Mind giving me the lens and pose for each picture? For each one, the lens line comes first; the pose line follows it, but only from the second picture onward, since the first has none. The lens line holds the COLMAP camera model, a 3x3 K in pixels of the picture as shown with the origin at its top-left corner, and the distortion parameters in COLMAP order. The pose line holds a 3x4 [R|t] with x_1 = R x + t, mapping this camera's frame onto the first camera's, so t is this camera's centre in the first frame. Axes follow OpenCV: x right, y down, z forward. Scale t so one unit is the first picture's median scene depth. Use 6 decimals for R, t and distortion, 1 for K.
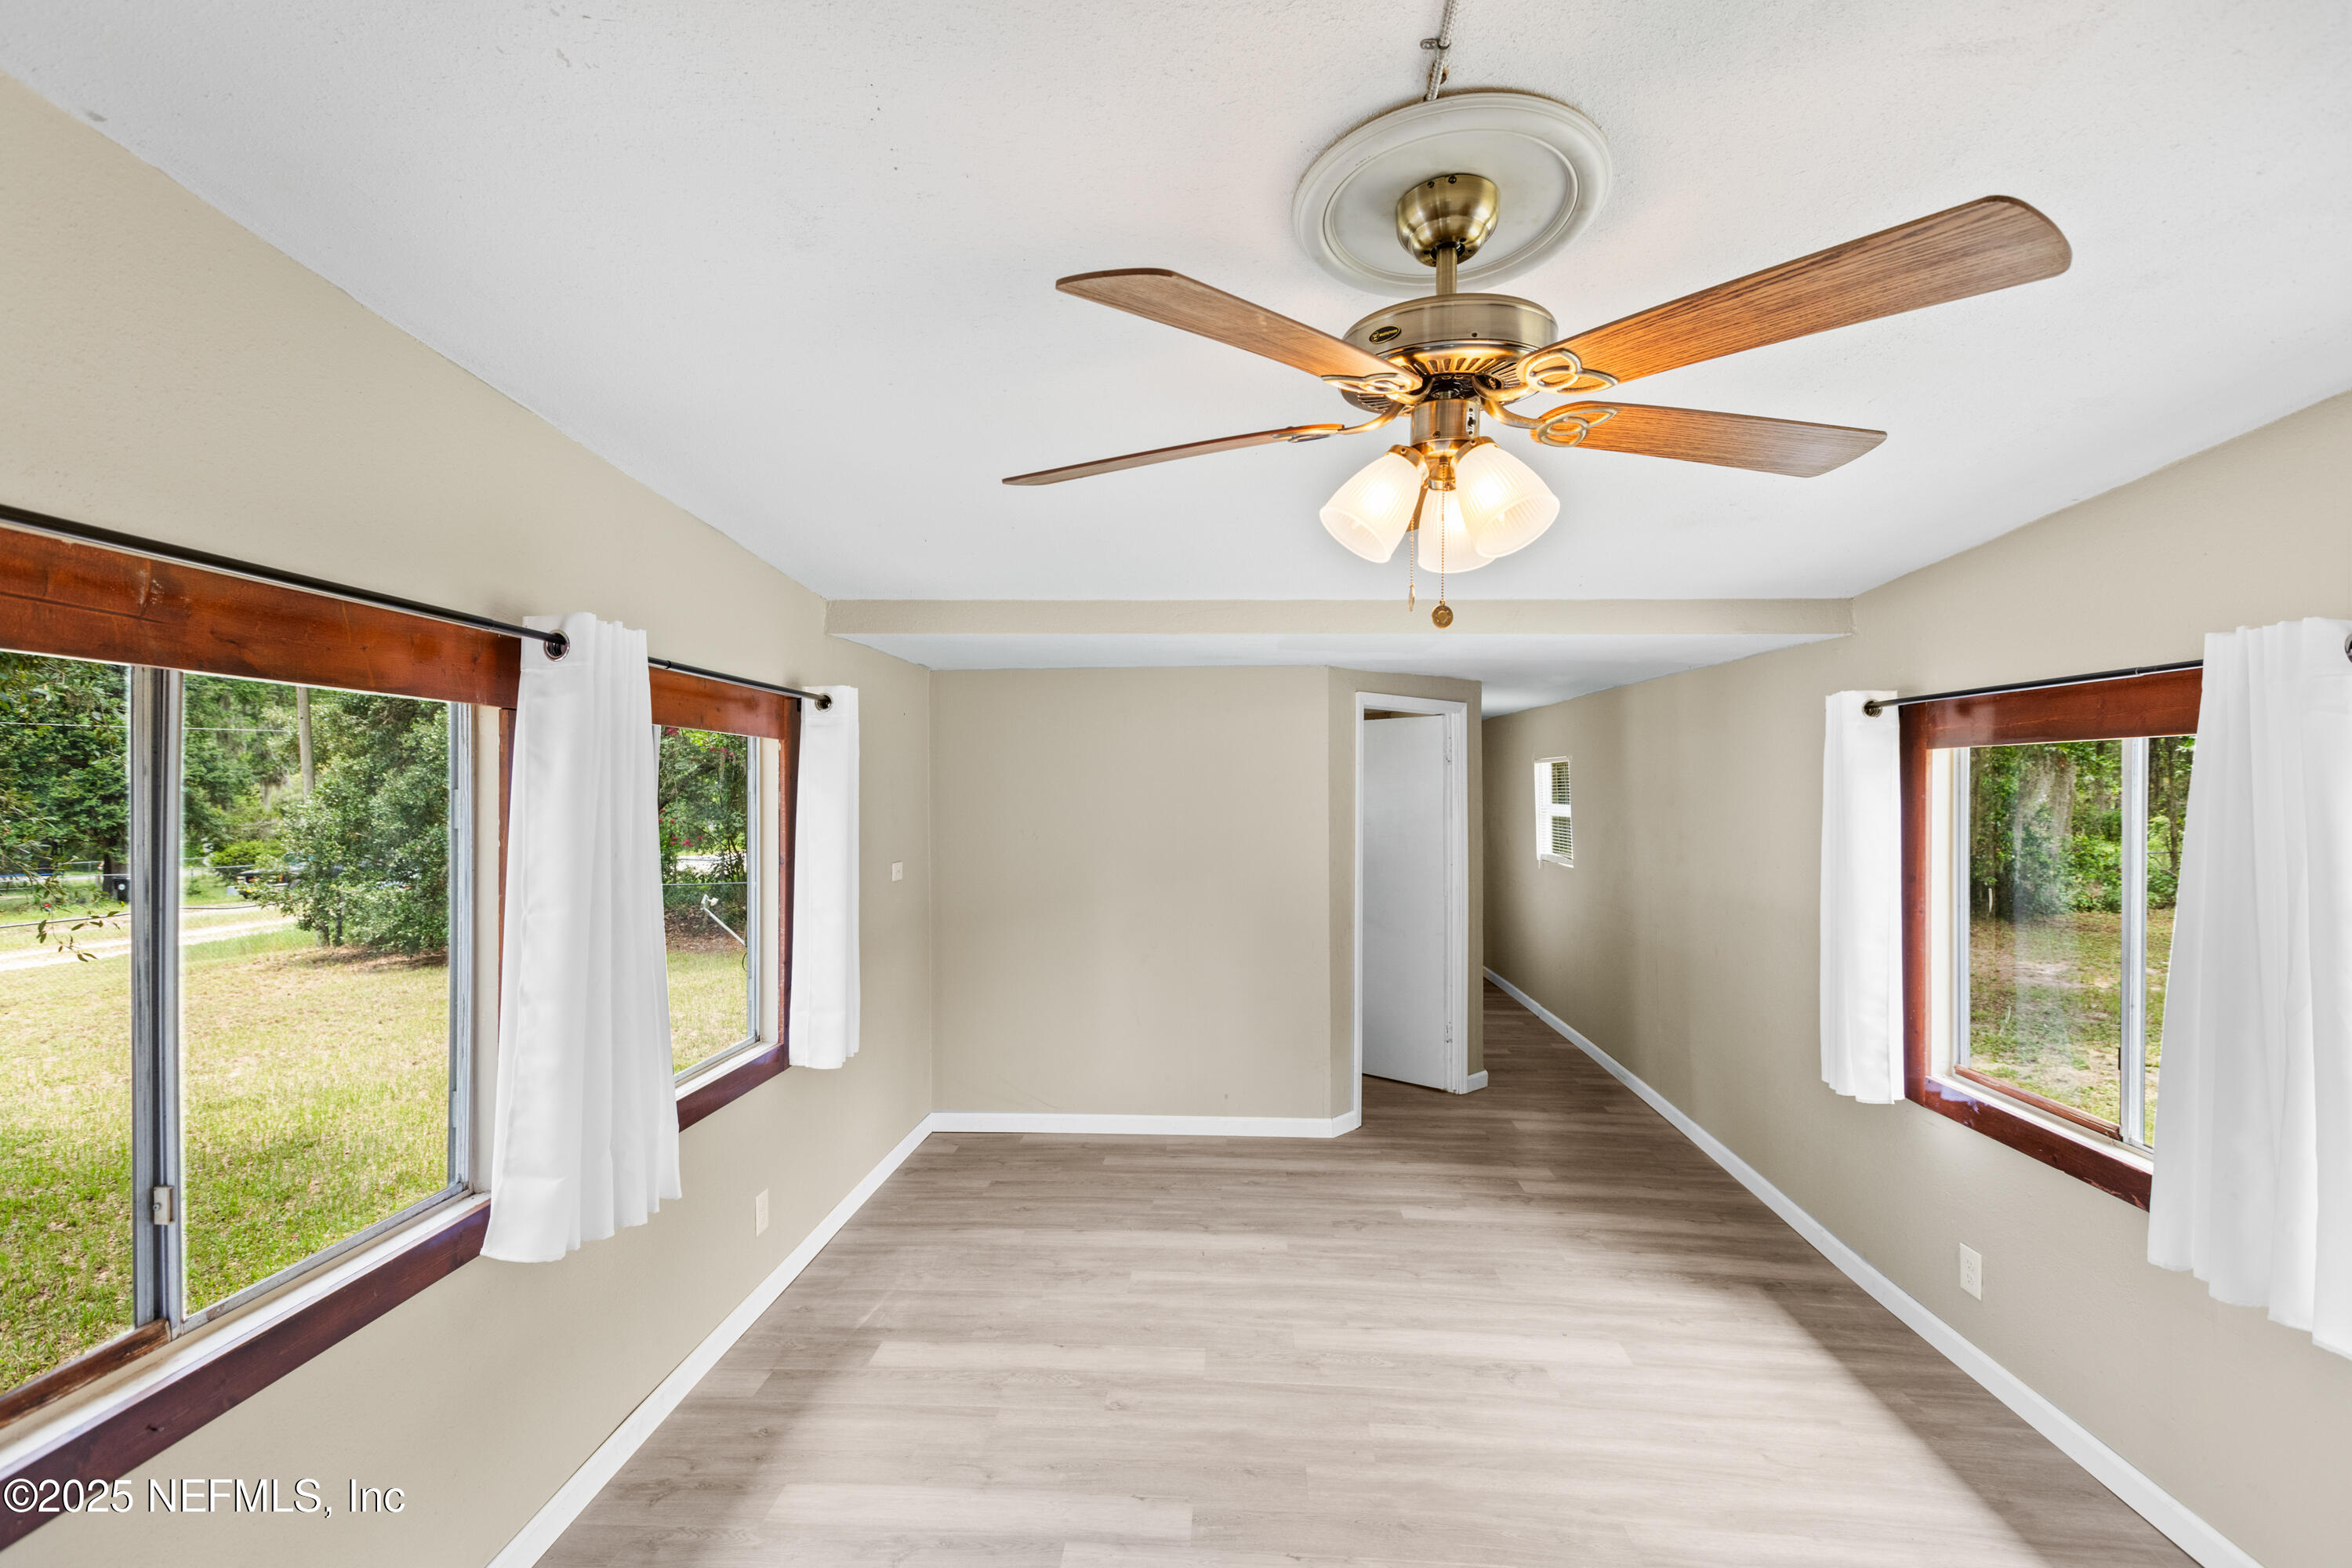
lens RADIAL K [[1045.6, 0, 1176.7], [0, 1045.6, 796.8], [0, 0, 1]] dist [-0.000818, 0.000183]
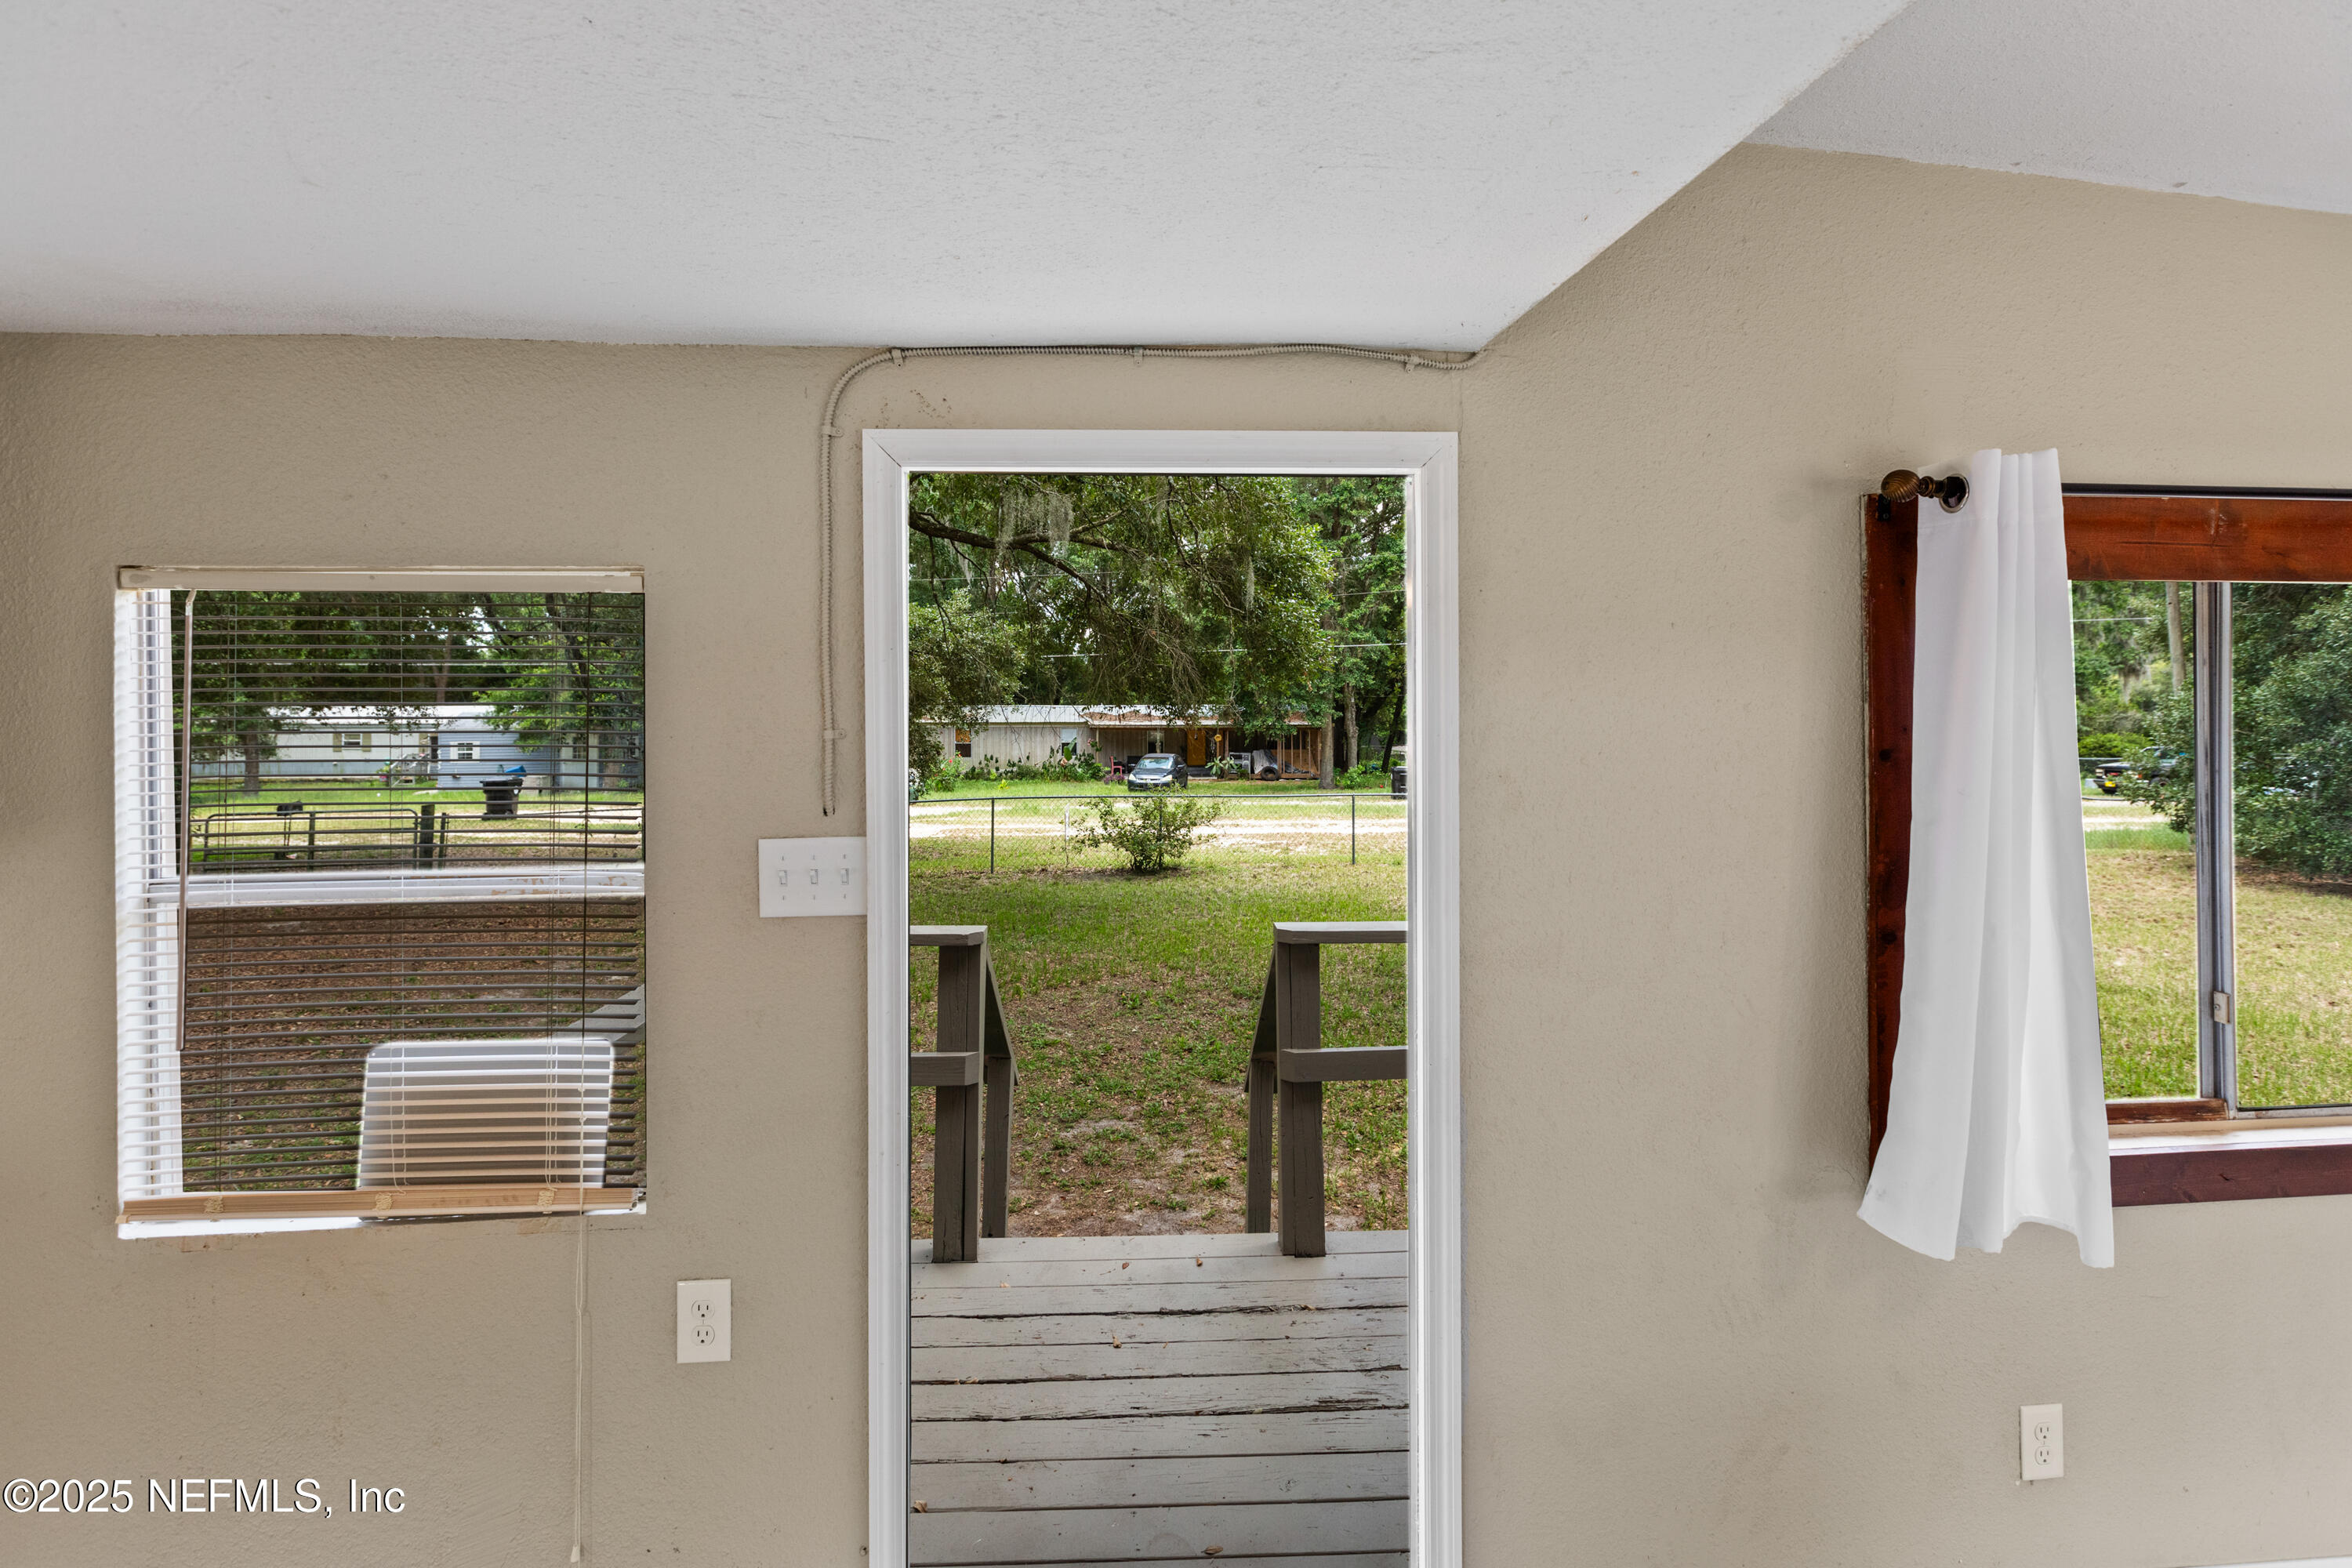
lens RADIAL K [[1129.5, 0, 1185.6], [0, 1129.5, 664.3], [0, 0, 1]] dist [0.001588, 0.000236]
pose [[0.165983, -0.014702, -0.986019, 0.065854], [-0.006355, 0.999852, -0.015978, 0.003036], [0.986108, 0.008918, 0.165865, -0.176524]]
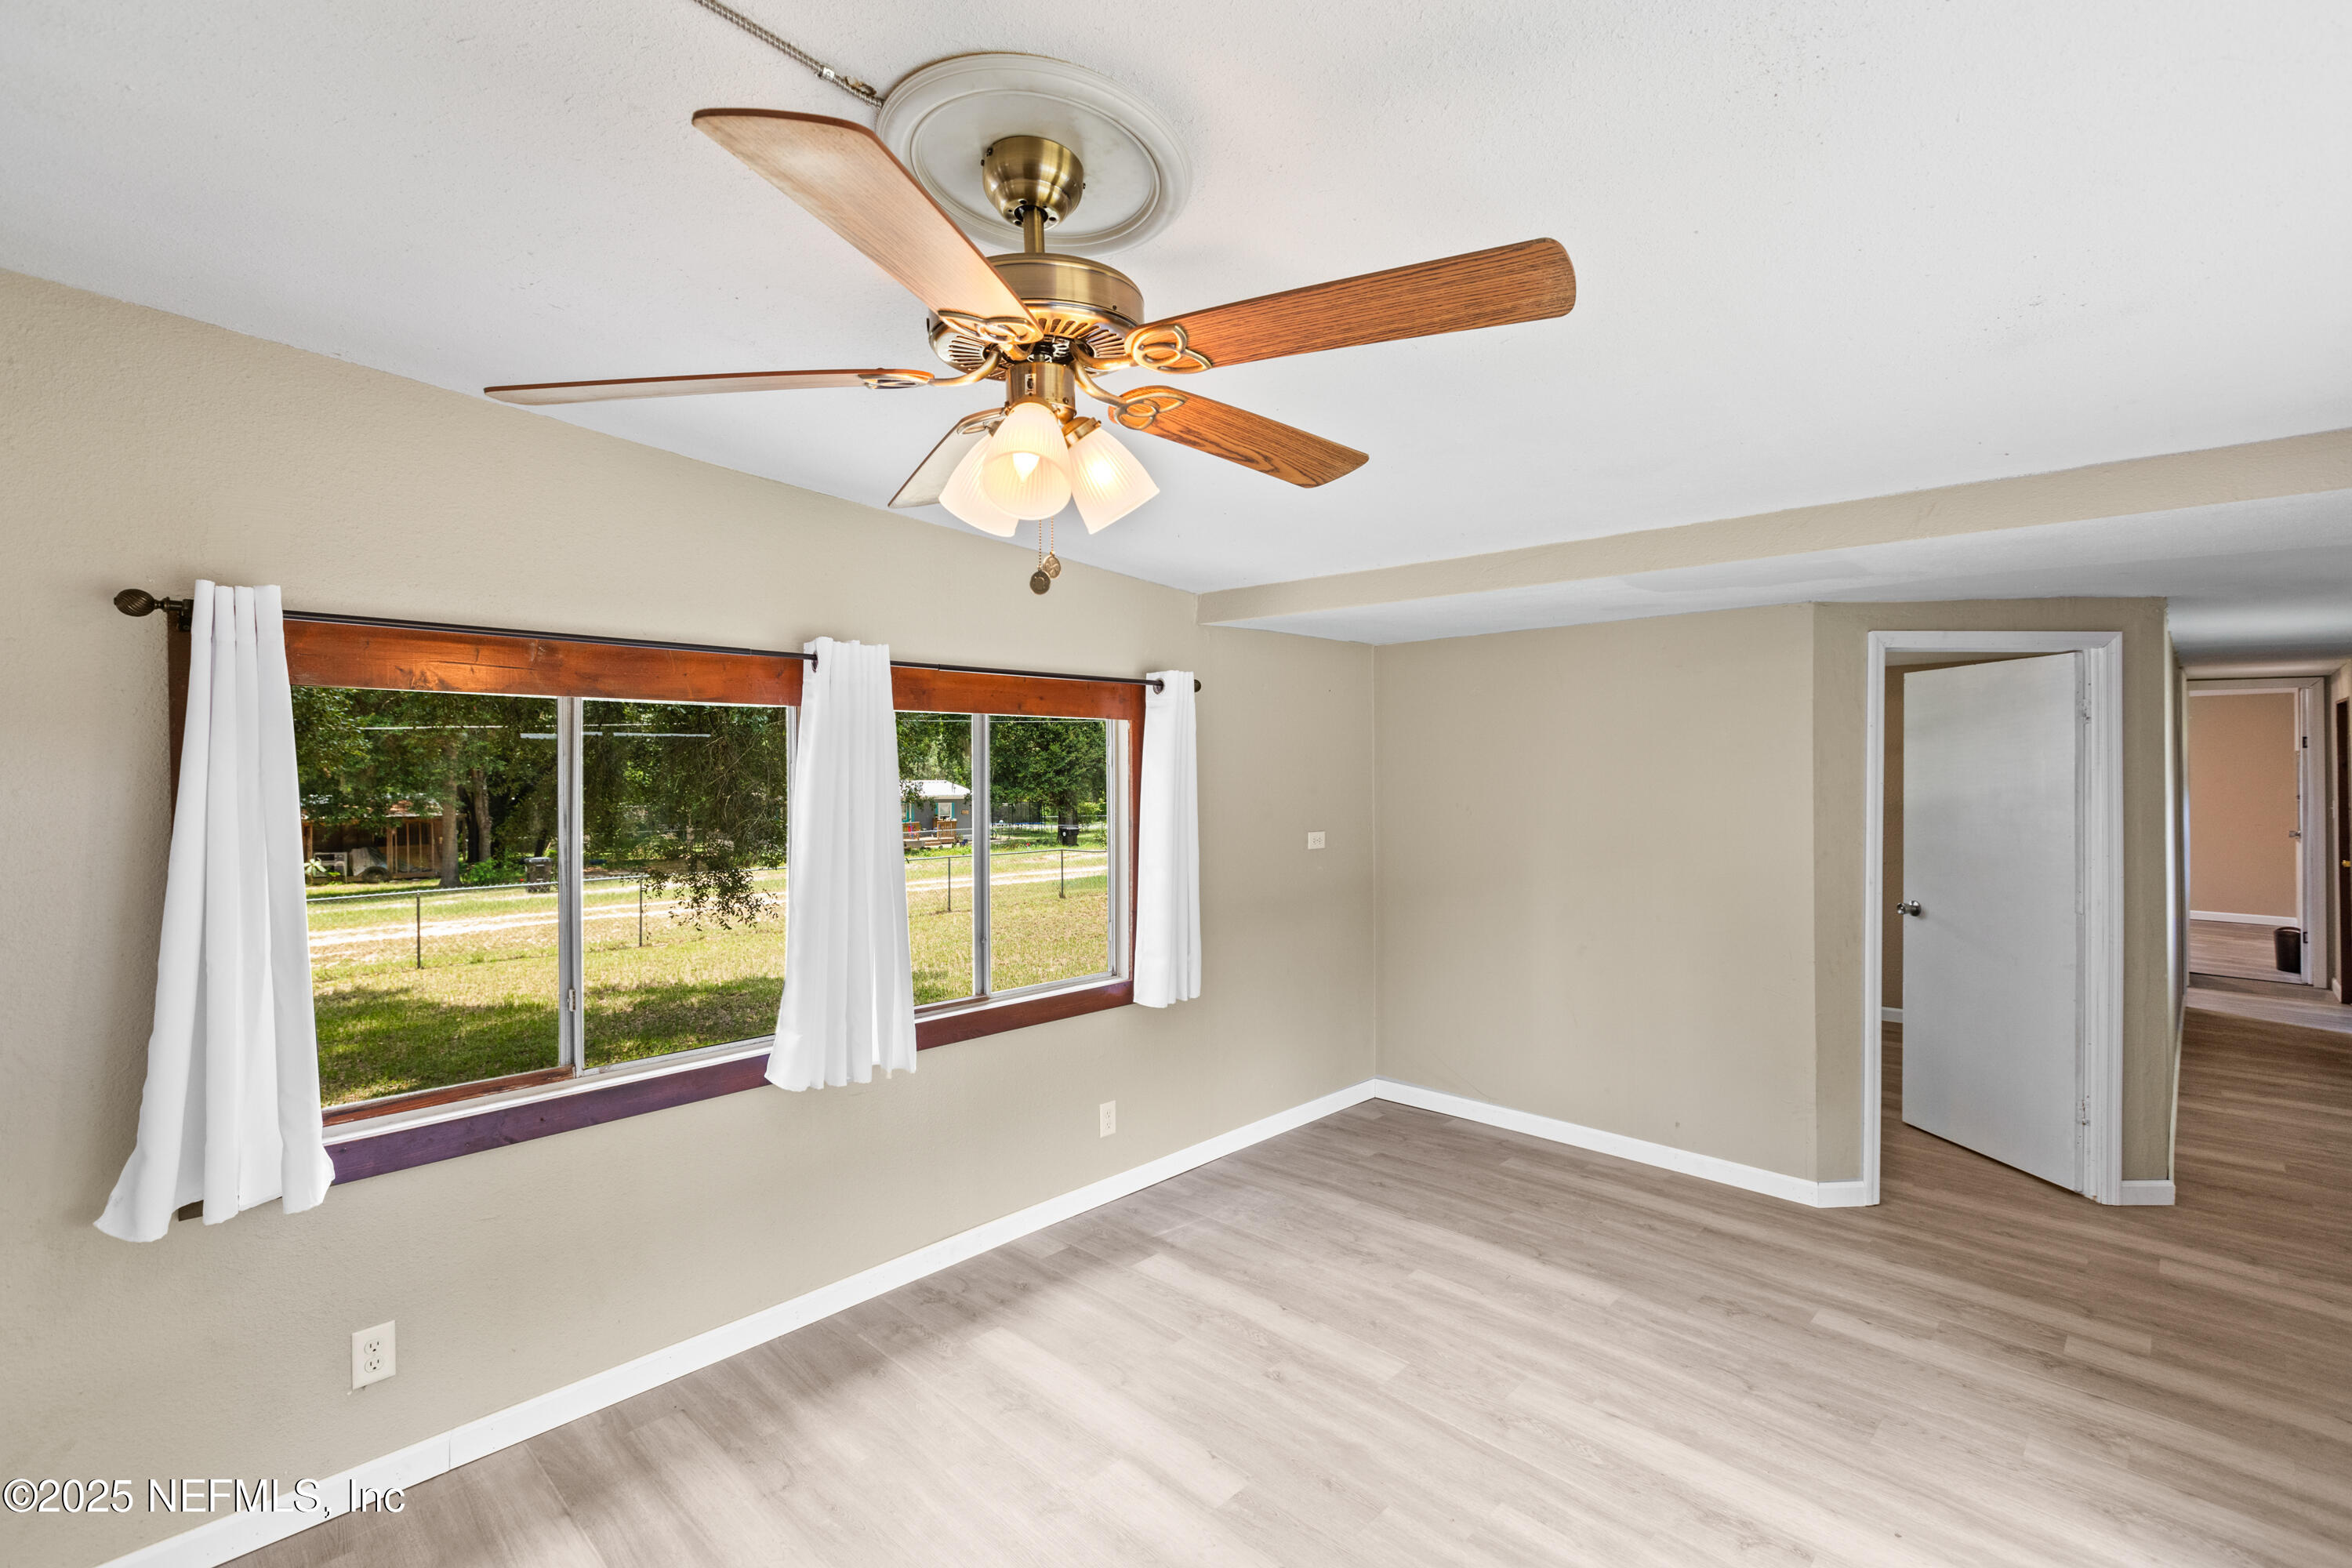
lens RADIAL K [[1049.3, 0, 1180.3], [0, 1049.3, 775.0], [0, 0, 1]] dist [-0.000060, -0.000106]
pose [[0.761350, 0.002939, -0.648335, 0.366149], [-0.000675, 0.999993, 0.003741, 0.001746], [0.648341, -0.002410, 0.761346, 0.122394]]
